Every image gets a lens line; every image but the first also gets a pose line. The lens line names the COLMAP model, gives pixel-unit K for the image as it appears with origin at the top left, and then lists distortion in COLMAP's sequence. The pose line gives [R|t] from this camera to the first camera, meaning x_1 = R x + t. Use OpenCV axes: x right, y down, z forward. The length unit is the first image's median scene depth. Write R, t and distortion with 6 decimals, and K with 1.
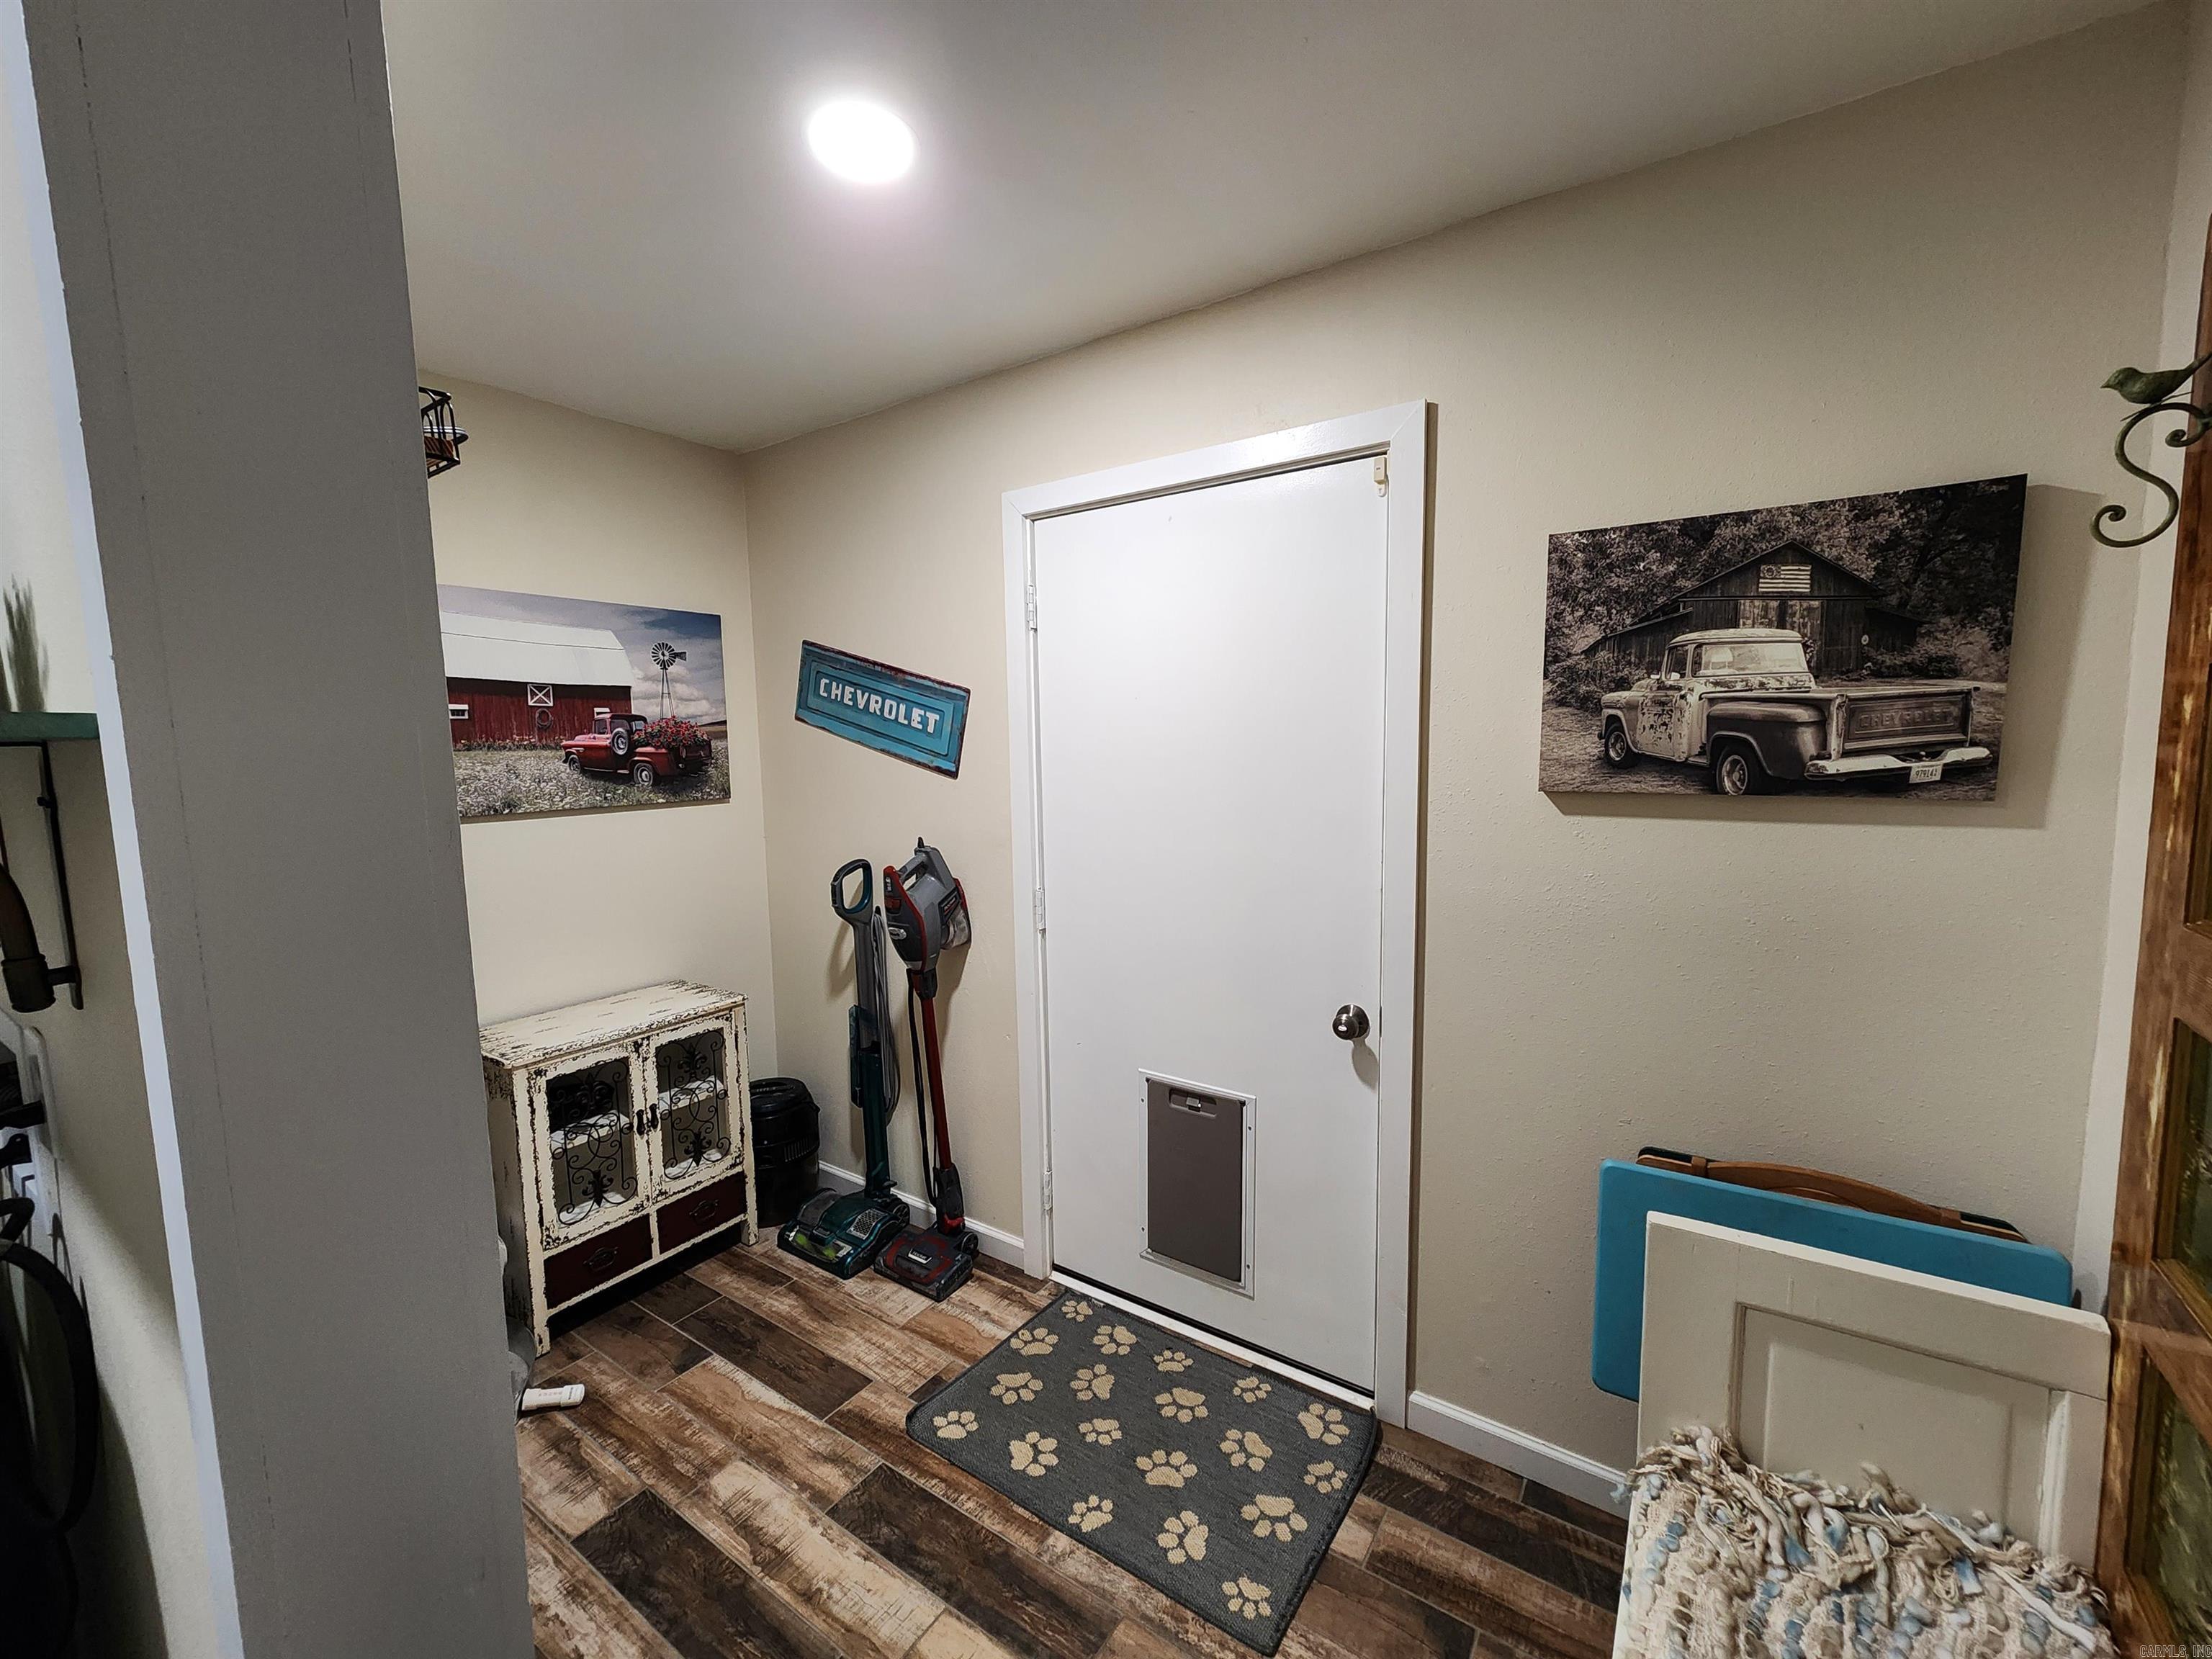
lens RADIAL K [[901.2, 0, 1106.0], [0, 901.2, 829.5], [0, 0, 1]] dist [-0.001769, -0.000264]
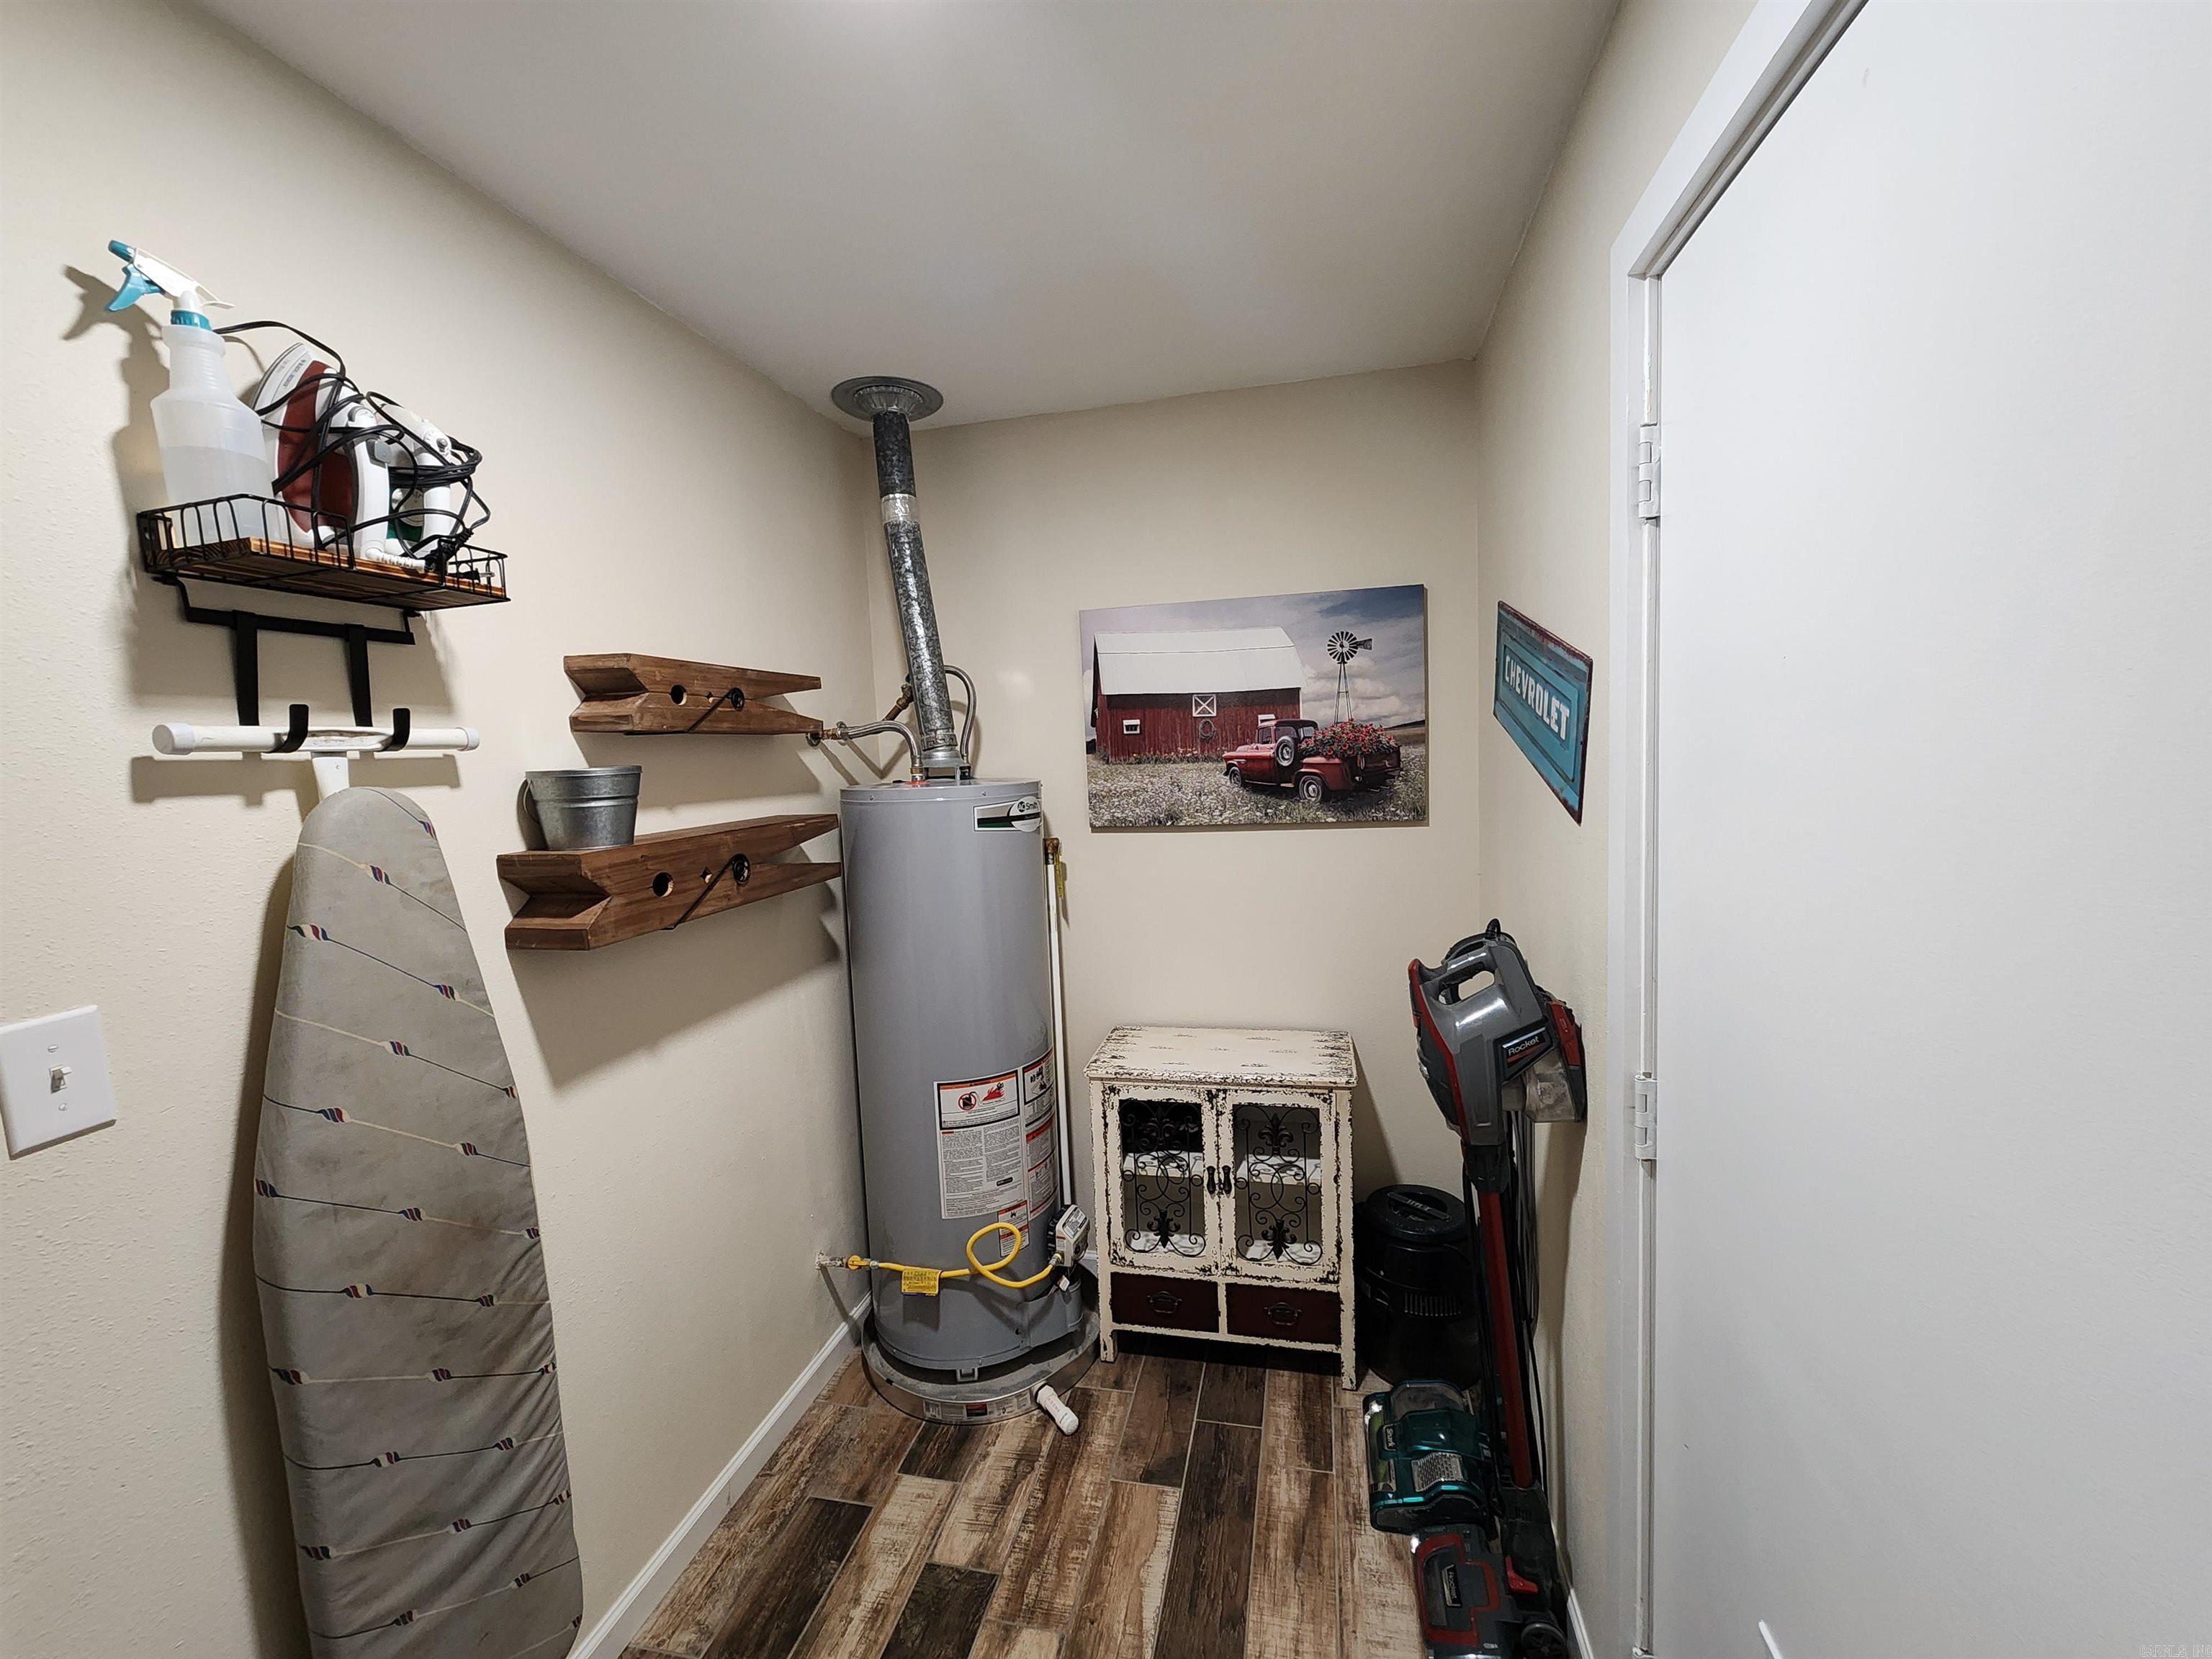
lens RADIAL K [[901.2, 0, 1106.0], [0, 901.2, 829.5], [0, 0, 1]] dist [-0.001769, -0.000264]
pose [[0.370059, 0.084255, -0.925180, 0.233889], [-0.058456, 0.996017, 0.067325, -0.073593], [0.927167, 0.029168, 0.373510, 0.530388]]
